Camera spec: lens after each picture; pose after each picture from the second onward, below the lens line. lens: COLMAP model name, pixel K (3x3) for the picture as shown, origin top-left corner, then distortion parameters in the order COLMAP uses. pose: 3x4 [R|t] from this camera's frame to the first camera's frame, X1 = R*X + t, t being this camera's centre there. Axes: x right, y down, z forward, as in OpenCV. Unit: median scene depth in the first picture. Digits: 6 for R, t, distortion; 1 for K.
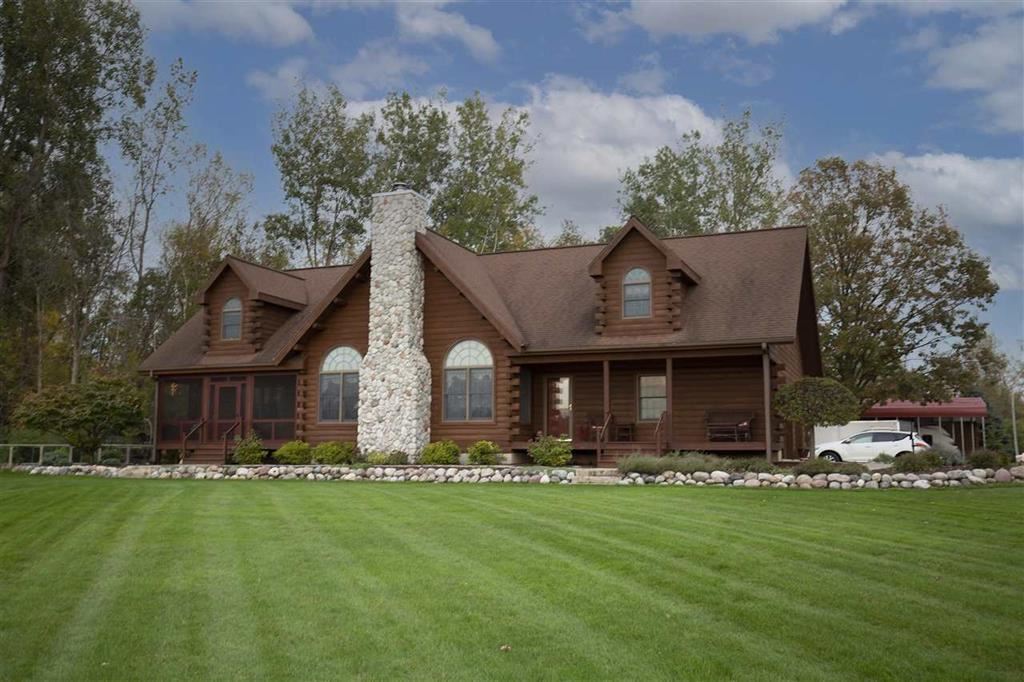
lens RADIAL K [[969.0, 0, 511.8], [0, 969.0, 341.4], [0, 0, 1]] dist [0.013233, 0.000000]
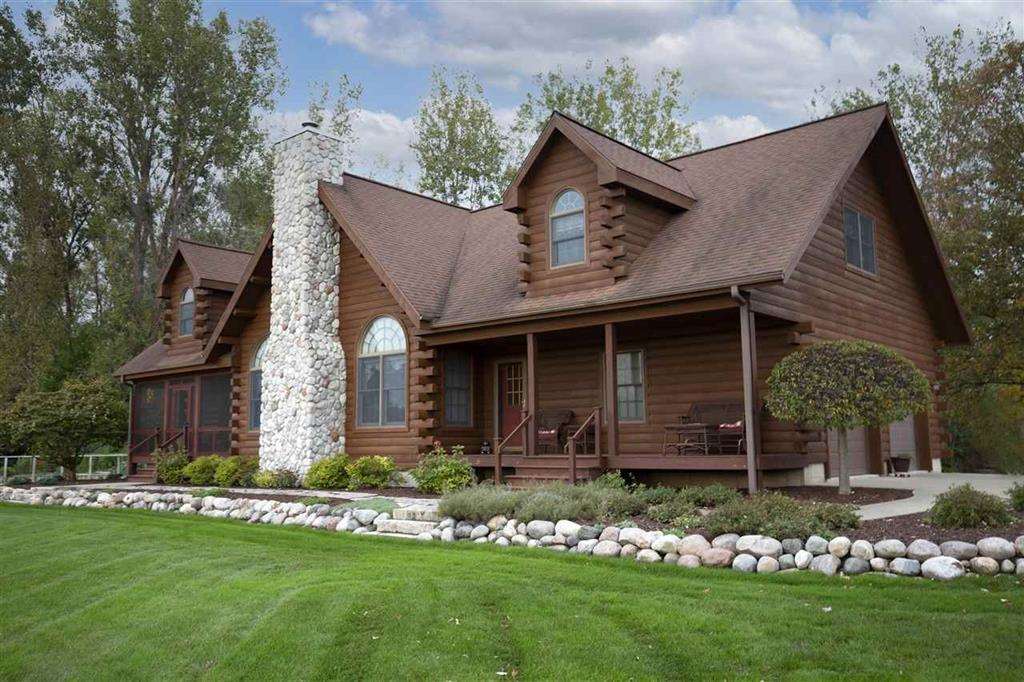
lens RADIAL K [[870.0, 0, 513.2], [0, 870.0, 337.9], [0, 0, 1]] dist [0.008865, 0.007649]
pose [[0.944049, -0.055382, -0.325123, 0.267443], [0.054806, 0.998437, -0.010937, 0.027310], [0.325221, -0.007494, 0.945608, 0.406670]]
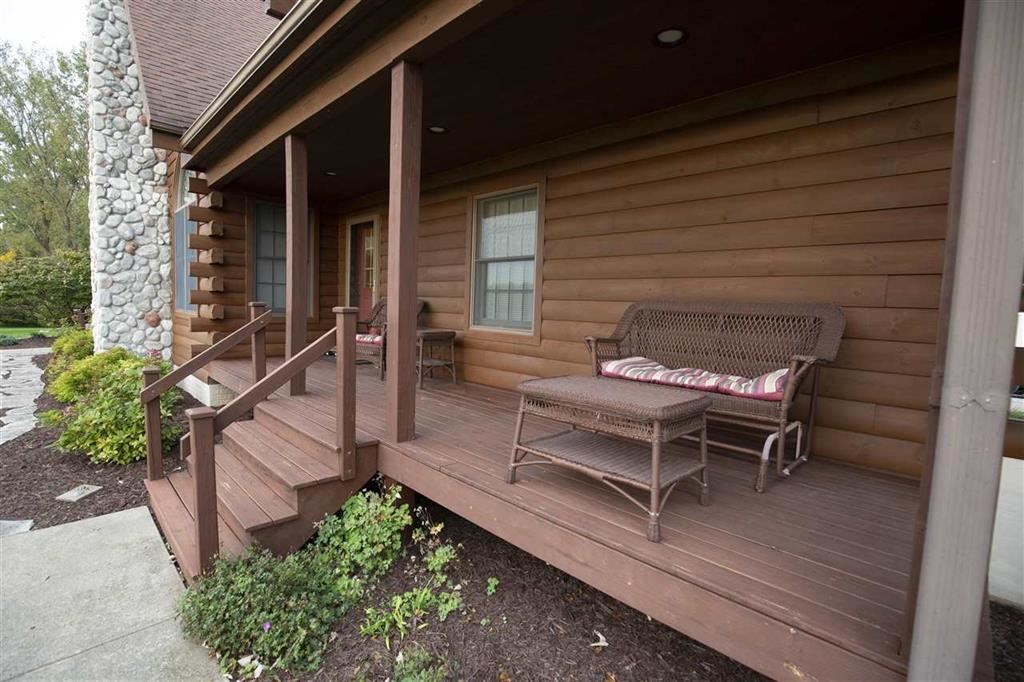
lens RADIAL K [[462.0, 0, 508.1], [0, 462.0, 345.0], [0, 0, 1]] dist [-0.016280, -0.000280]
pose [[0.914186, 0.059544, -0.400896, 0.212139], [0.017997, 0.982209, 0.186925, 0.056835], [0.404894, -0.178100, 0.896851, 0.842993]]
